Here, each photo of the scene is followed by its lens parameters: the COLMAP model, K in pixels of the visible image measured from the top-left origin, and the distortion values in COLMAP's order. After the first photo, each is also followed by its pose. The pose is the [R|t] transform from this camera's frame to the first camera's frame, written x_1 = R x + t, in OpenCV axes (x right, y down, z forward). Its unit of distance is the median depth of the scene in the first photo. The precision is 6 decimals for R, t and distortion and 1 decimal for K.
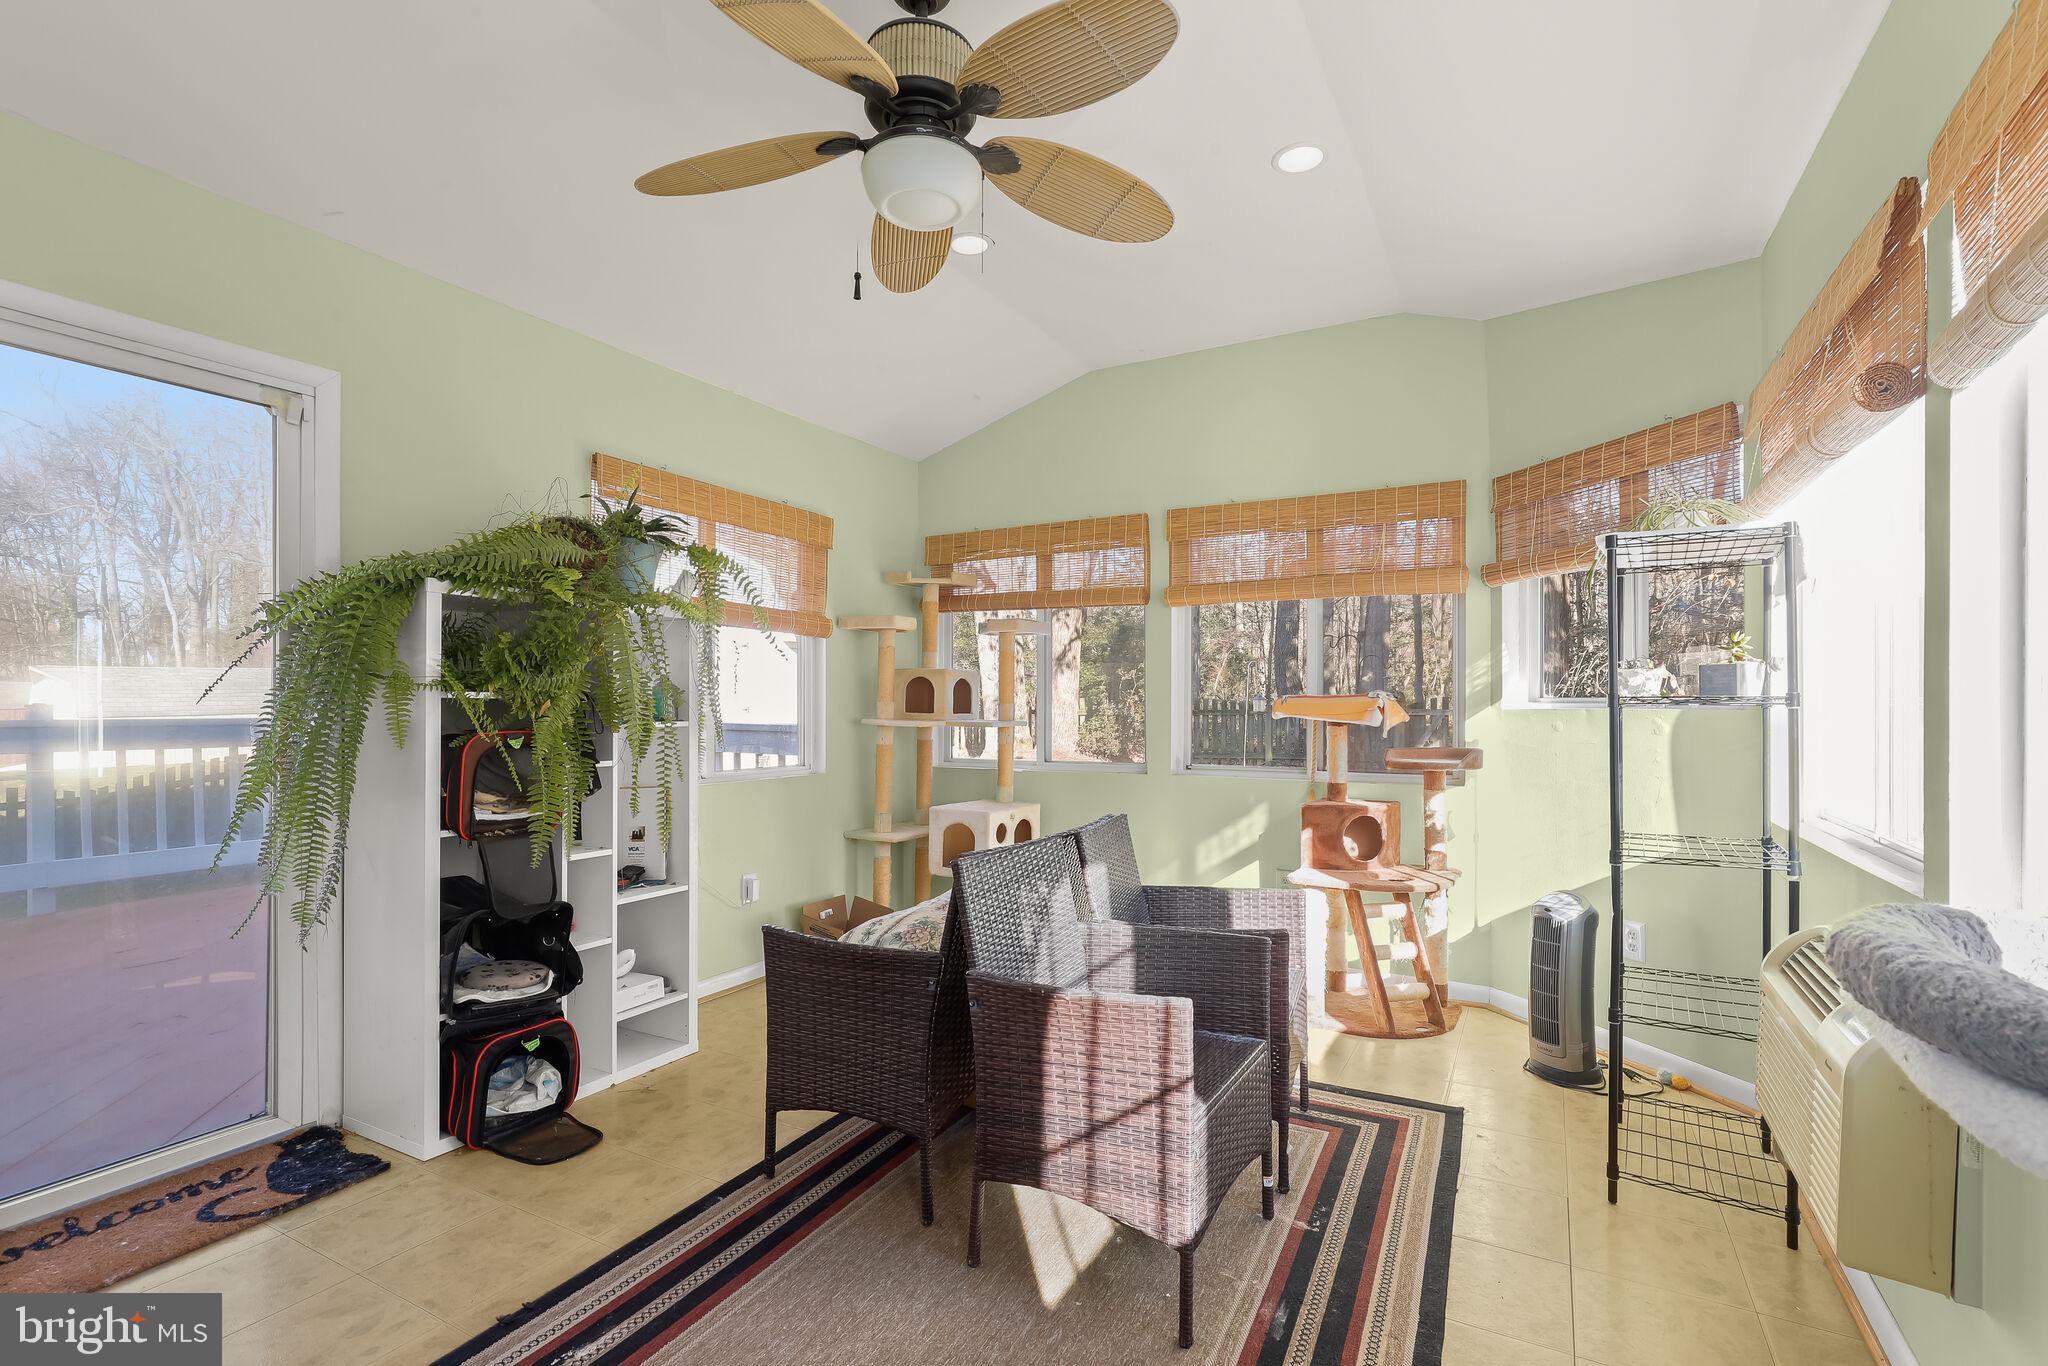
lens RADIAL K [[947.6, 0, 1034.9], [0, 947.6, 697.0], [0, 0, 1]] dist [0.001434, 0.000592]
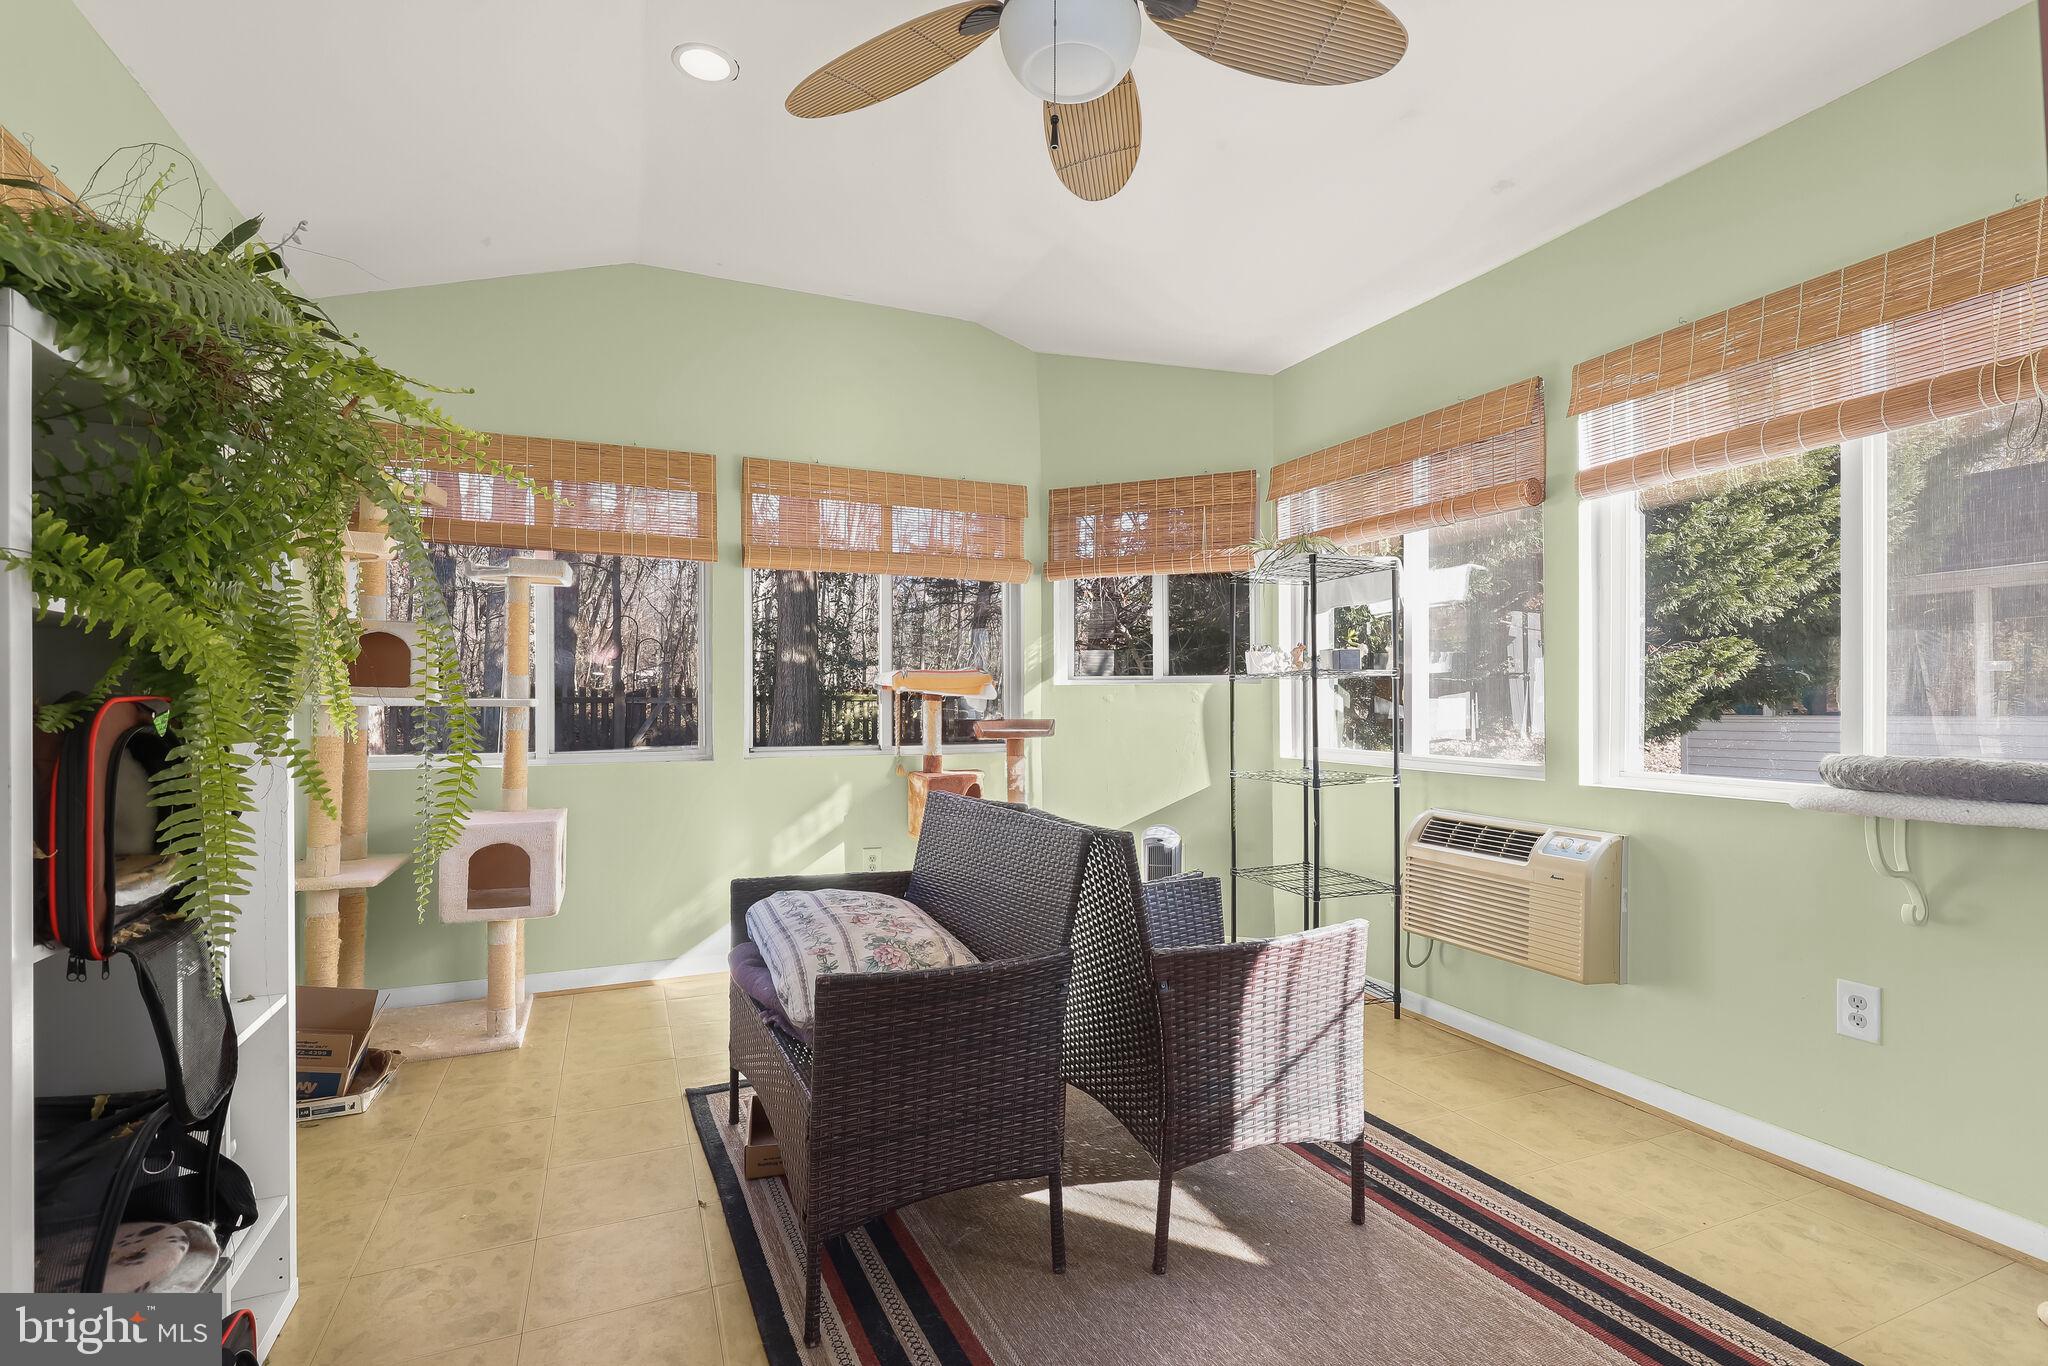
lens RADIAL K [[947.6, 0, 1034.9], [0, 947.6, 697.0], [0, 0, 1]] dist [0.001434, 0.000592]
pose [[0.609218, 0.000374, 0.793002, -0.500691], [-0.004206, 0.999987, 0.002759, 0.026111], [-0.792991, -0.005016, 0.609212, 0.316232]]
